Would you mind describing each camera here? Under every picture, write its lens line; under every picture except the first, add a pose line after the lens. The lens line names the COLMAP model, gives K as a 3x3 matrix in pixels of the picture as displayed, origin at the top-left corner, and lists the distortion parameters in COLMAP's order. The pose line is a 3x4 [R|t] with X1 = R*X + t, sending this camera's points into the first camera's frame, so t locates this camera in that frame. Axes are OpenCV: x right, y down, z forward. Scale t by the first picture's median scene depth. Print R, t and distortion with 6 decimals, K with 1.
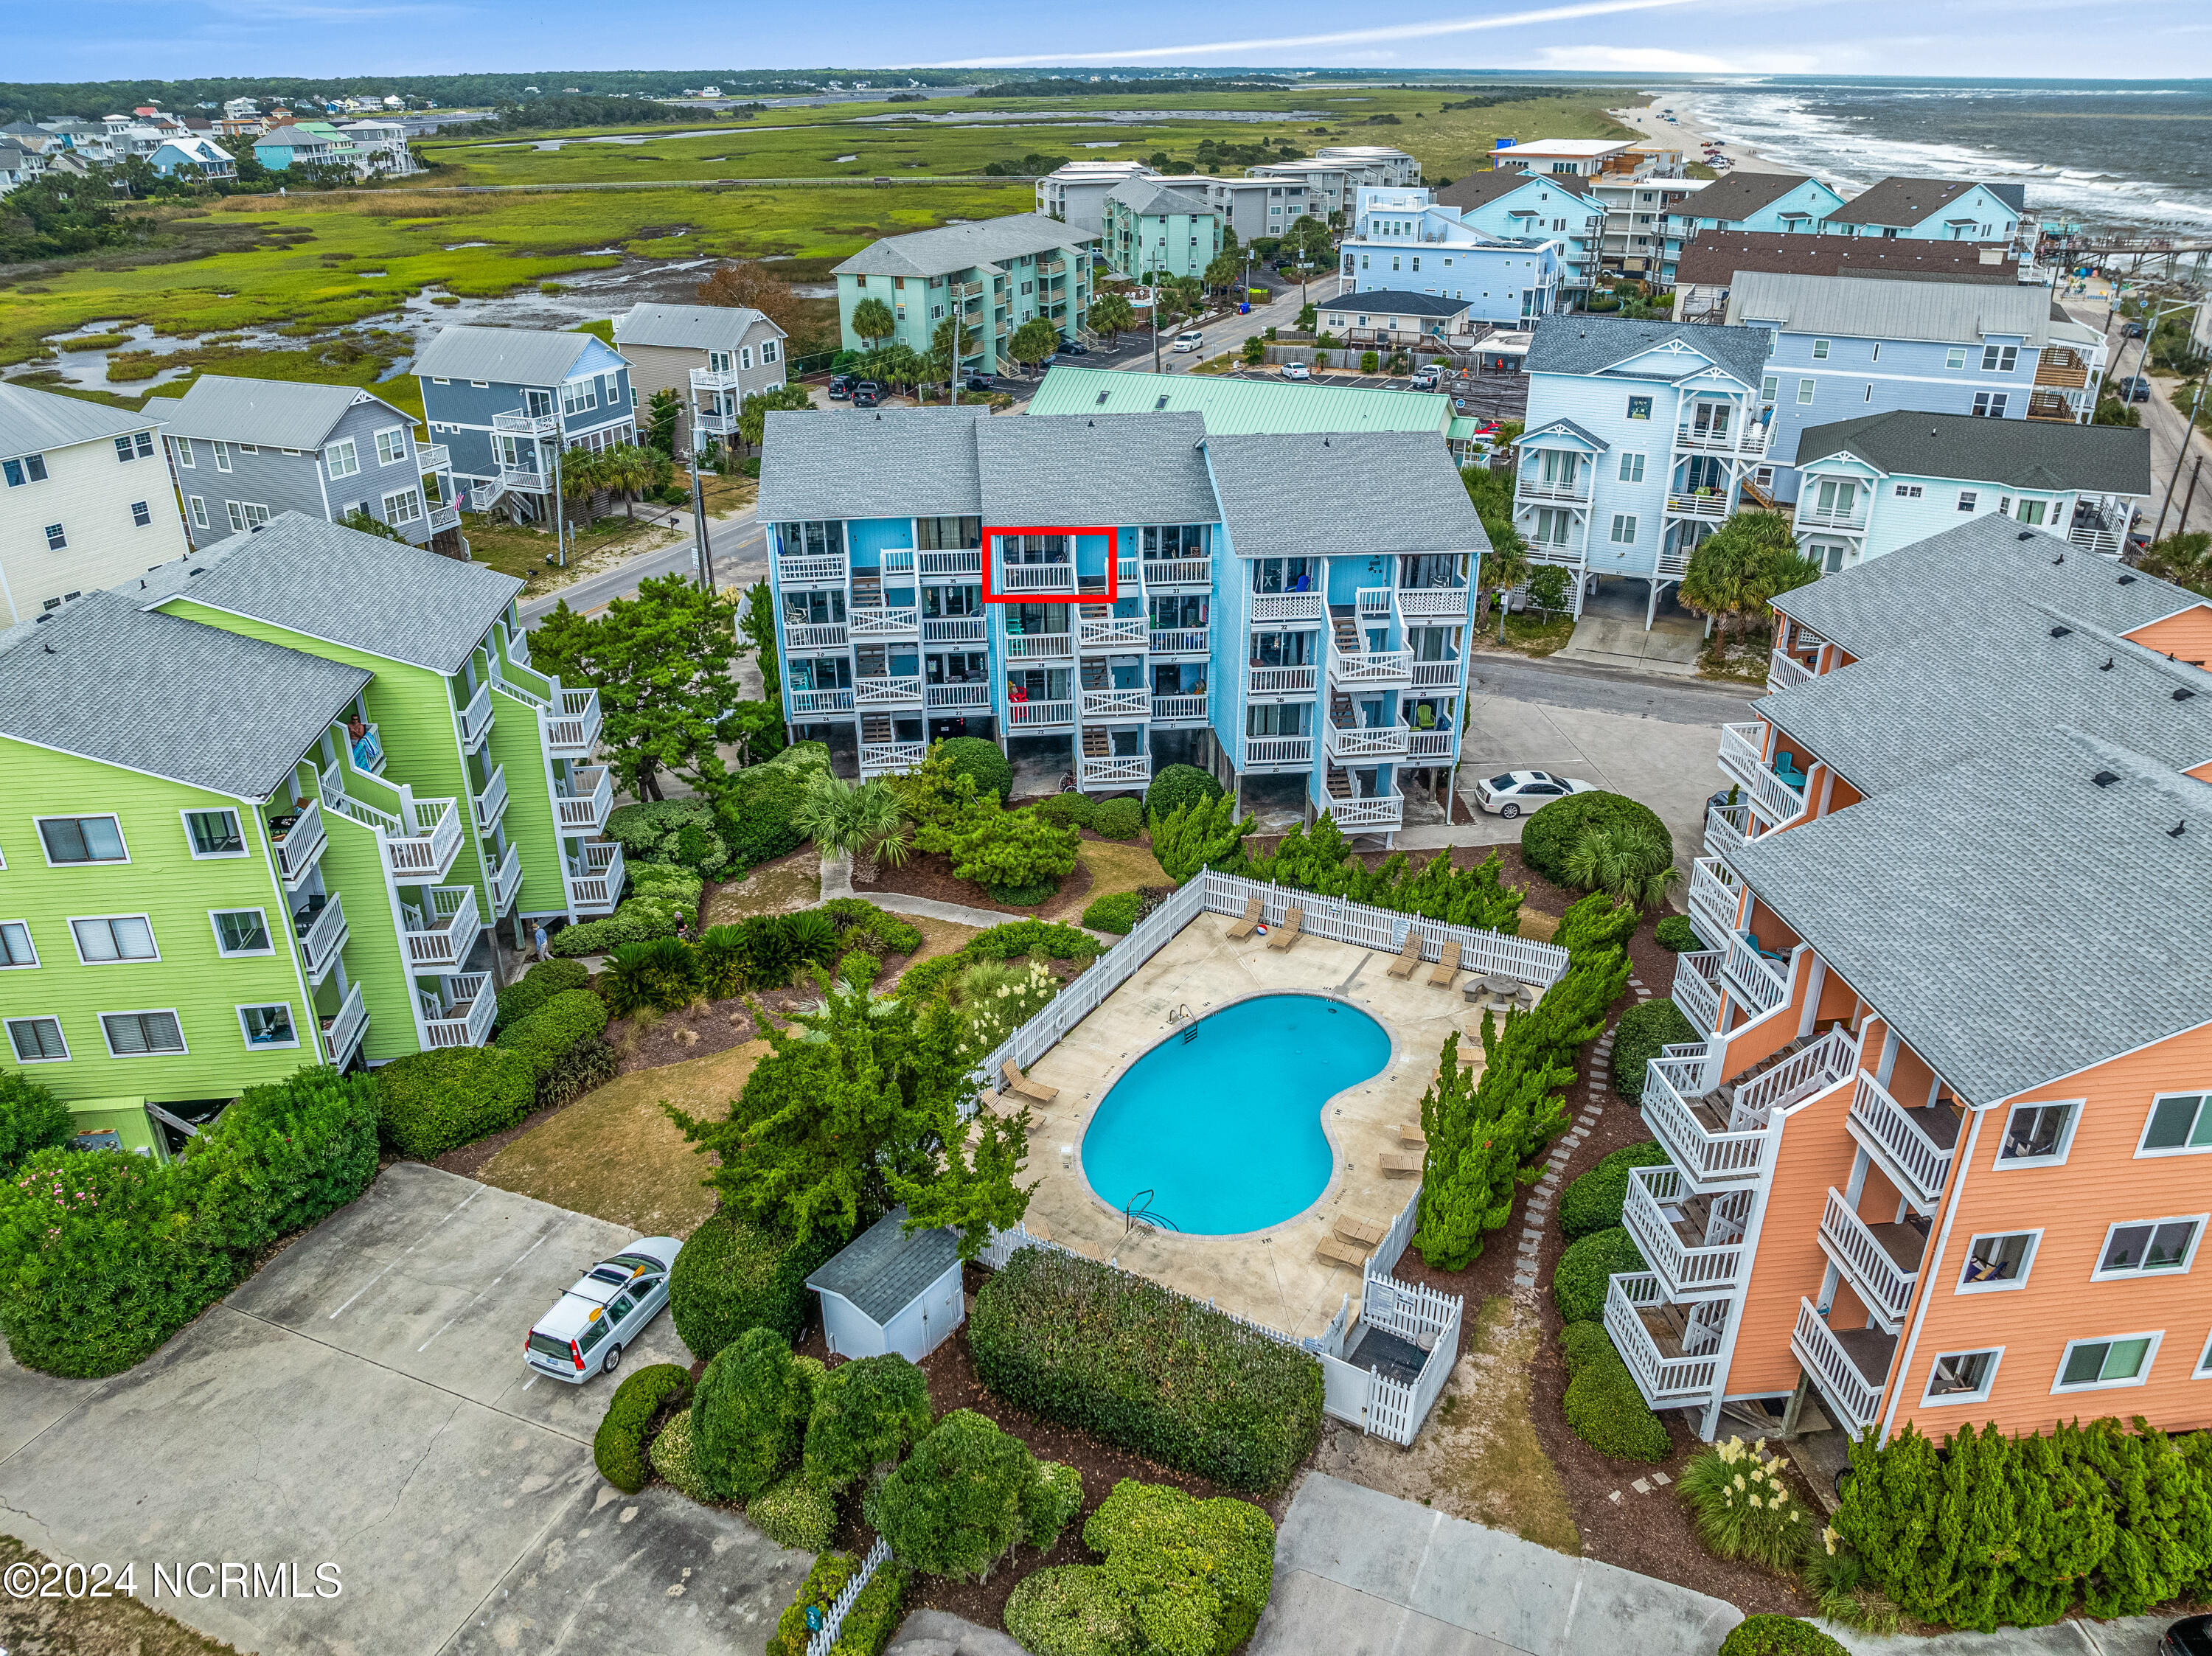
lens RADIAL K [[1594.2, 0, 1101.9], [0, 1594.2, 820.9], [0, 0, 1]] dist [-0.036581, -0.000440]
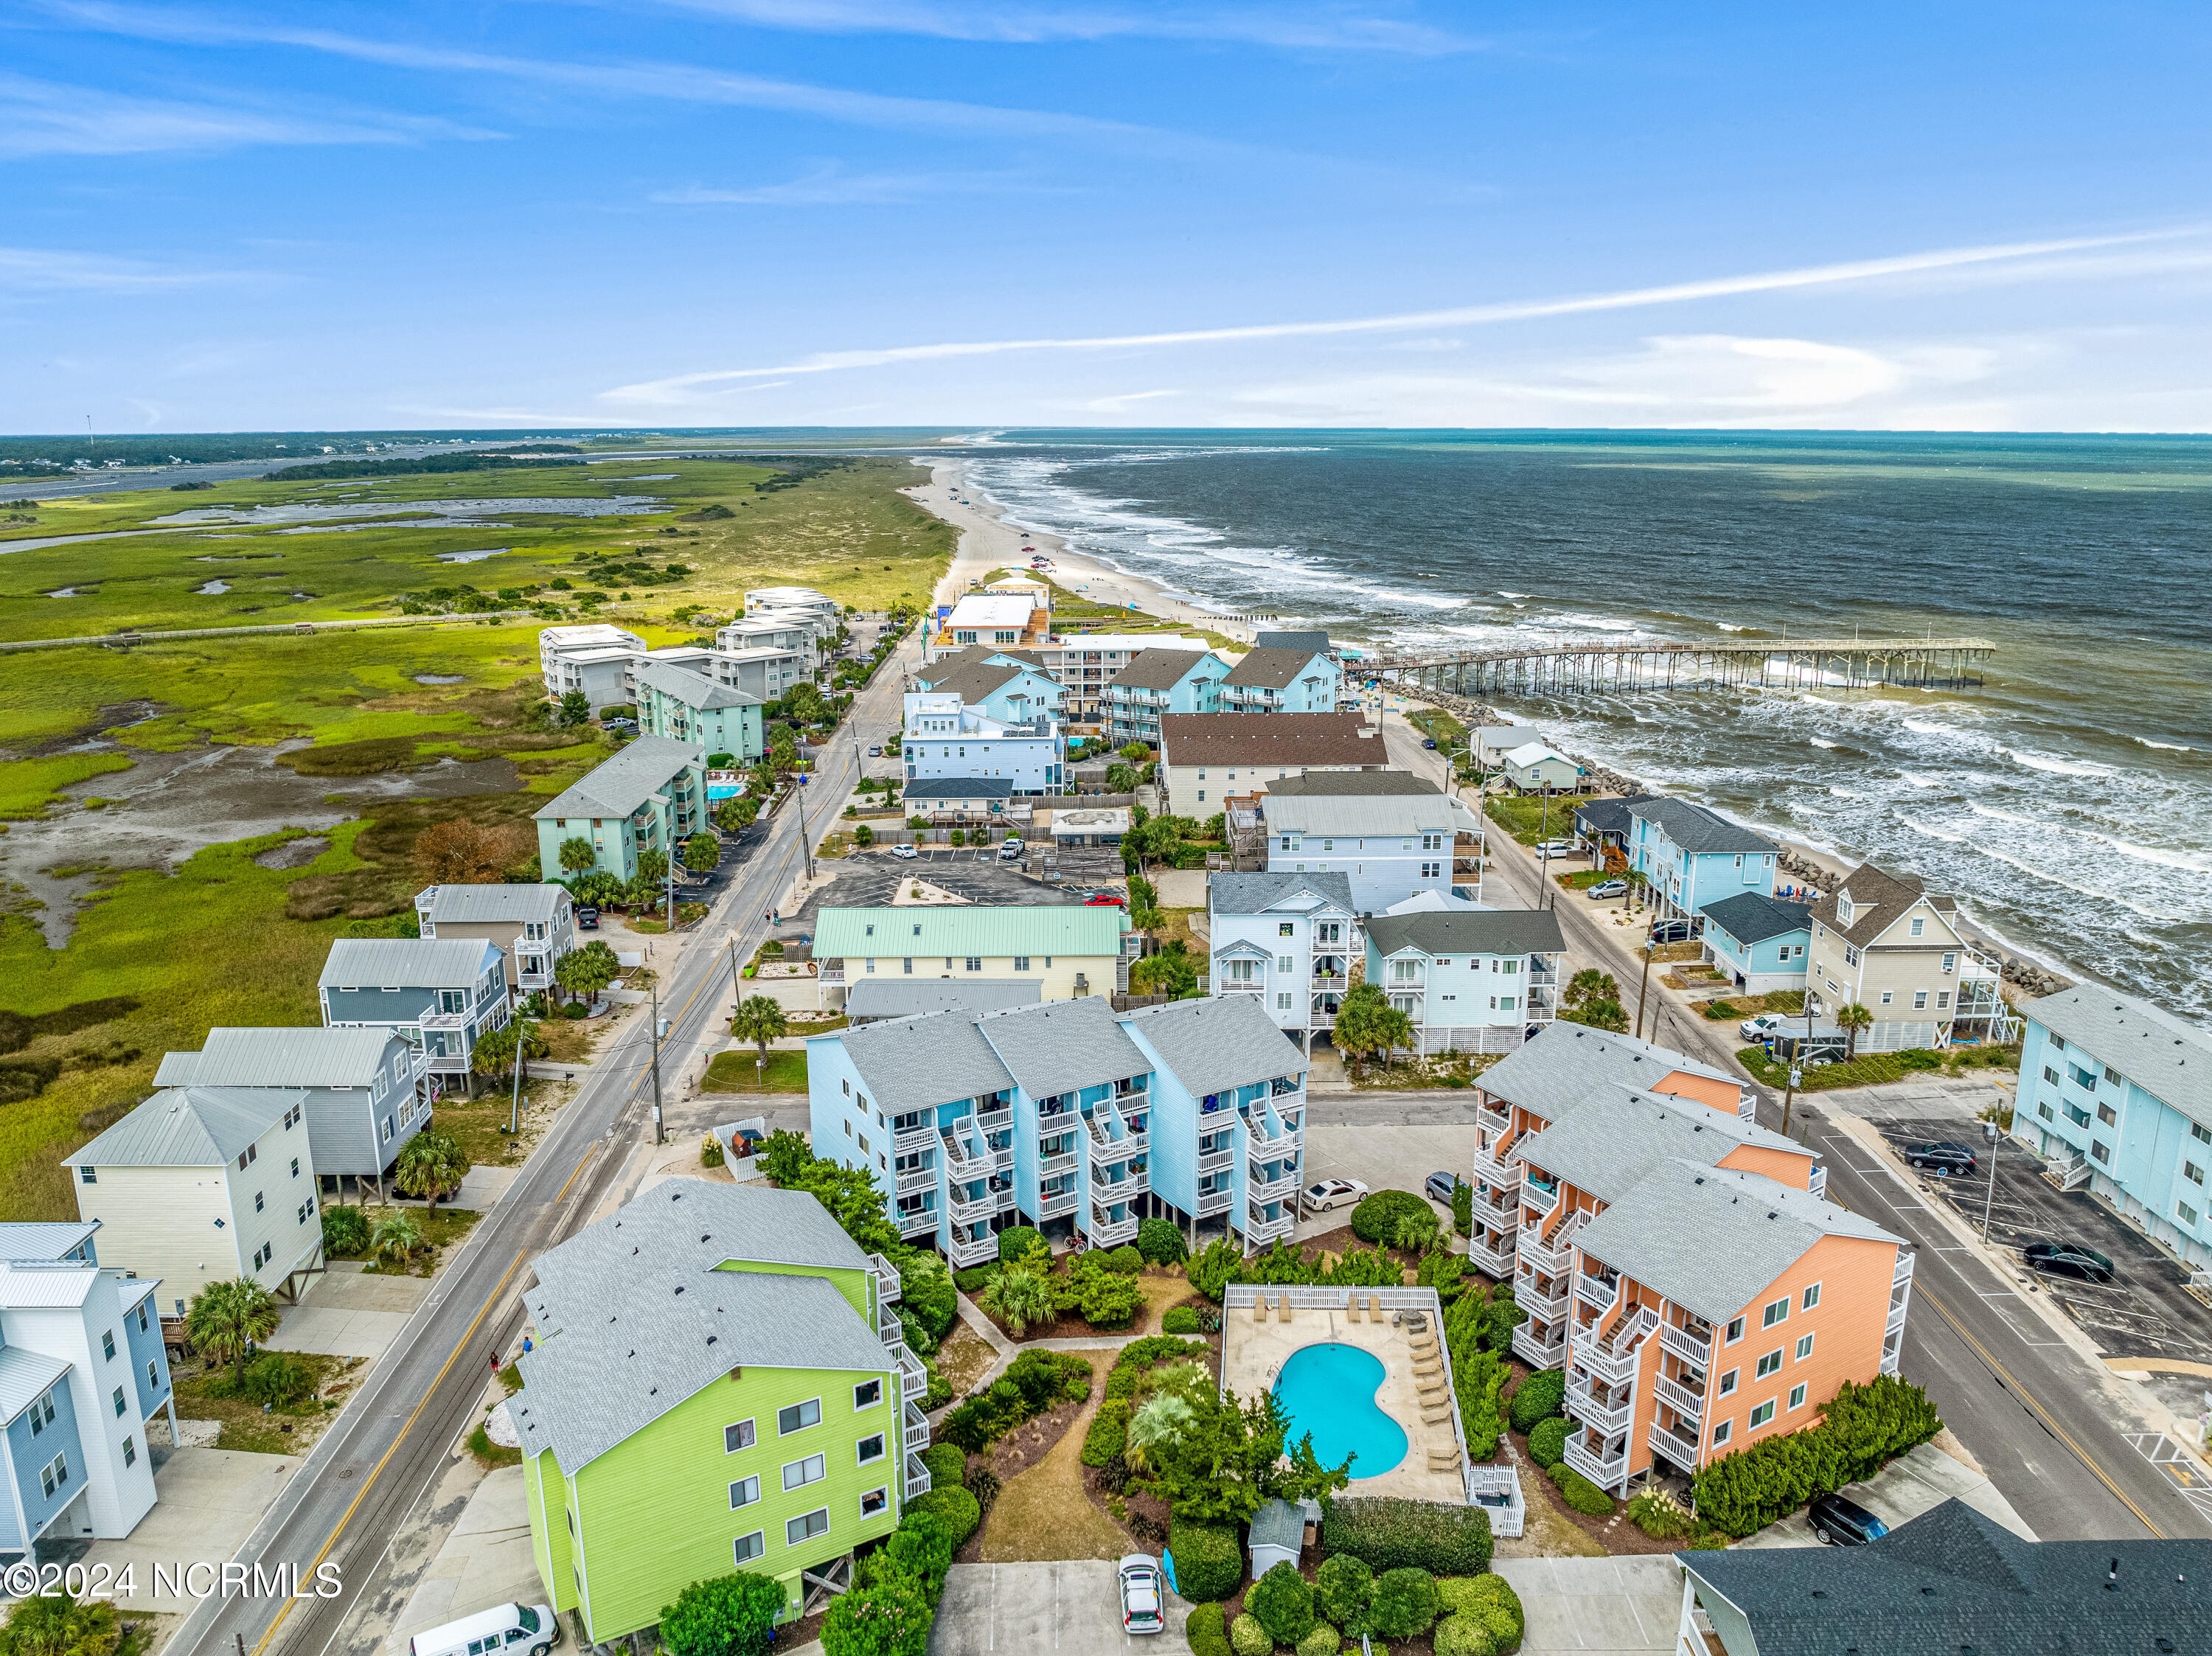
lens RADIAL K [[1558.6, 0, 1106.0], [0, 1558.6, 828.0], [0, 0, 1]] dist [-0.038446, 0.003411]
pose [[0.910993, -0.101710, 0.399684, -0.445779], [0.179104, 0.970525, -0.161253, -0.132907], [-0.371503, 0.218486, 0.902358, -0.388474]]
